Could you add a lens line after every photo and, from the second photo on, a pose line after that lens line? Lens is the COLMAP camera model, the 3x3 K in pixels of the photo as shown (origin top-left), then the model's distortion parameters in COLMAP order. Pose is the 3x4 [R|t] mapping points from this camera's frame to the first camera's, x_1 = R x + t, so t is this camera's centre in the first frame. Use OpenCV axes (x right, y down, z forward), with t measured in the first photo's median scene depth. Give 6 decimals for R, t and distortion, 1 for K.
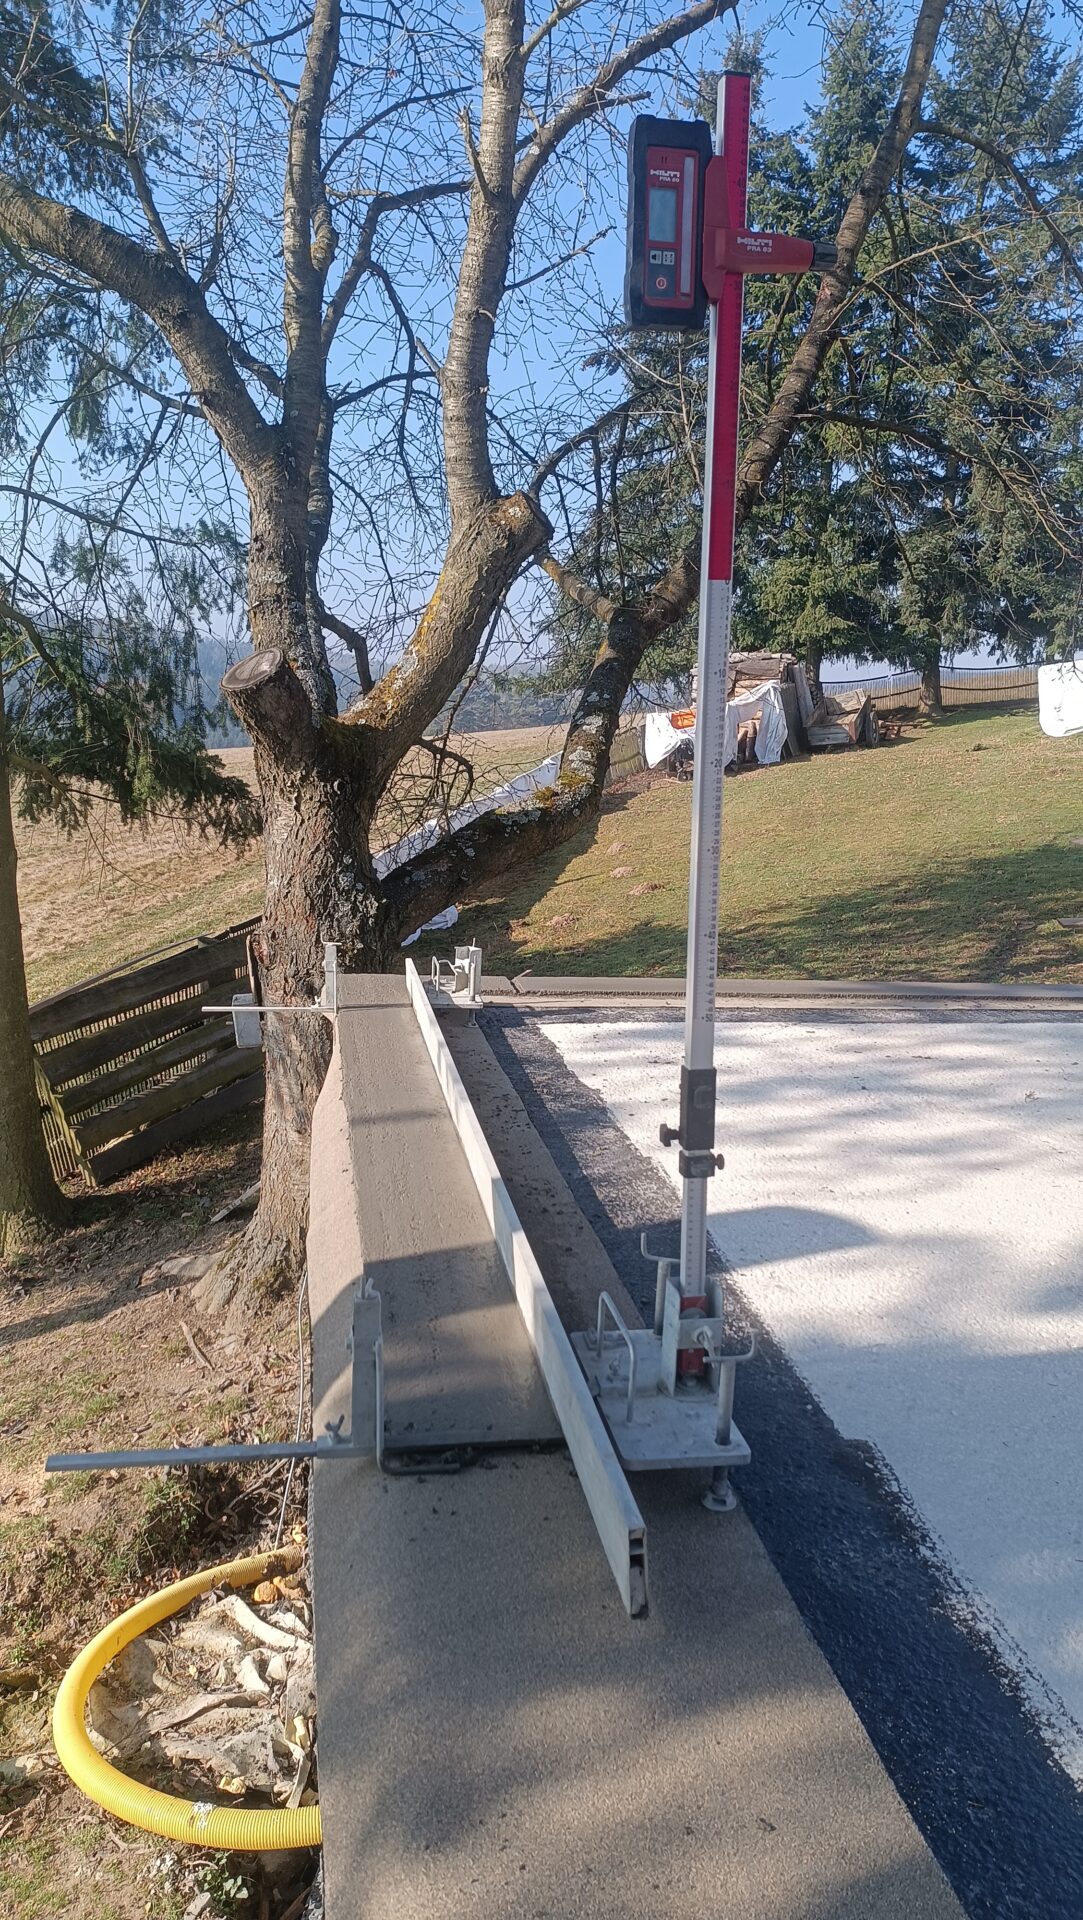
lens RADIAL K [[1370.5, 0, 541.5], [0, 1370.5, 960.0], [0, 0, 1]] dist [0.085052, -0.125705]
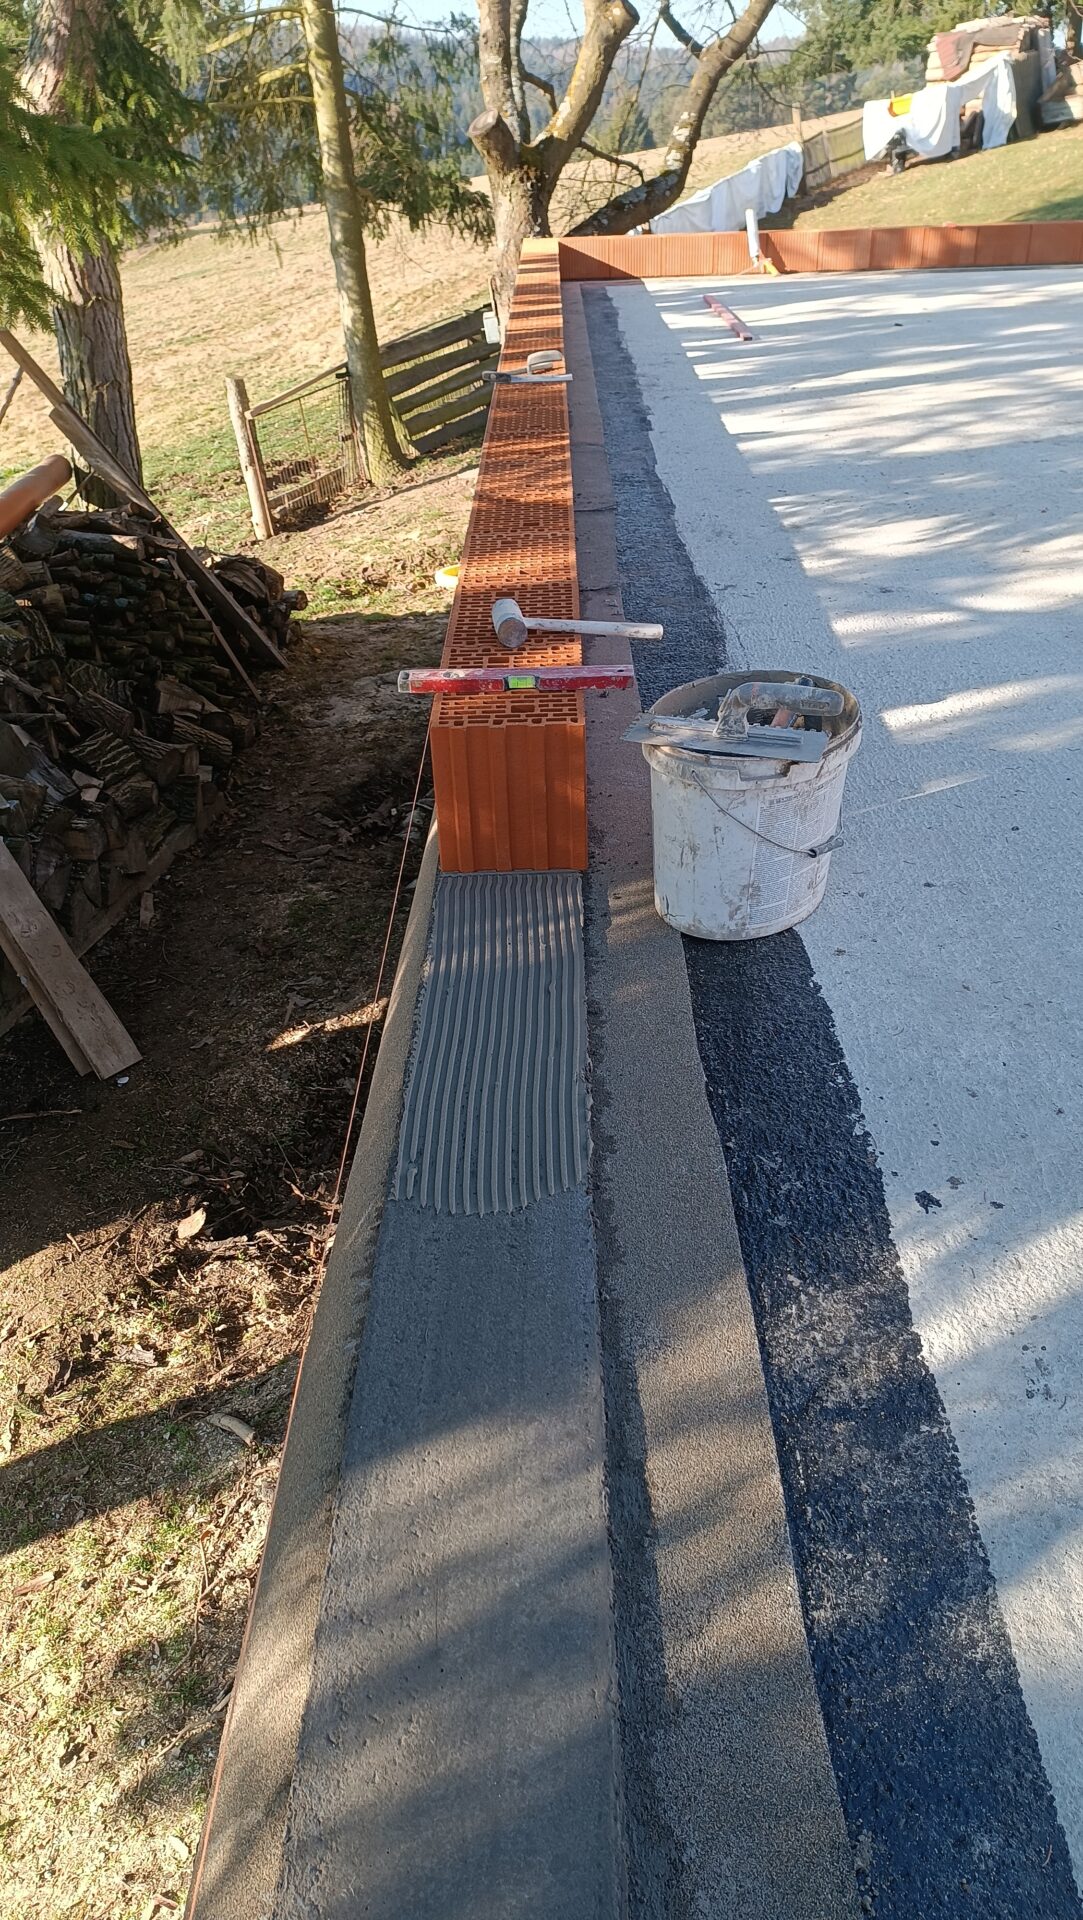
lens RADIAL K [[1393.0, 0, 538.8], [0, 1393.0, 948.1], [0, 0, 1]] dist [0.001911, 0.002003]
pose [[0.981477, 0.024735, -0.189978, 0.149186], [0.044080, 0.935871, 0.349576, 0.110400], [0.186442, -0.351474, 0.917445, -0.670849]]
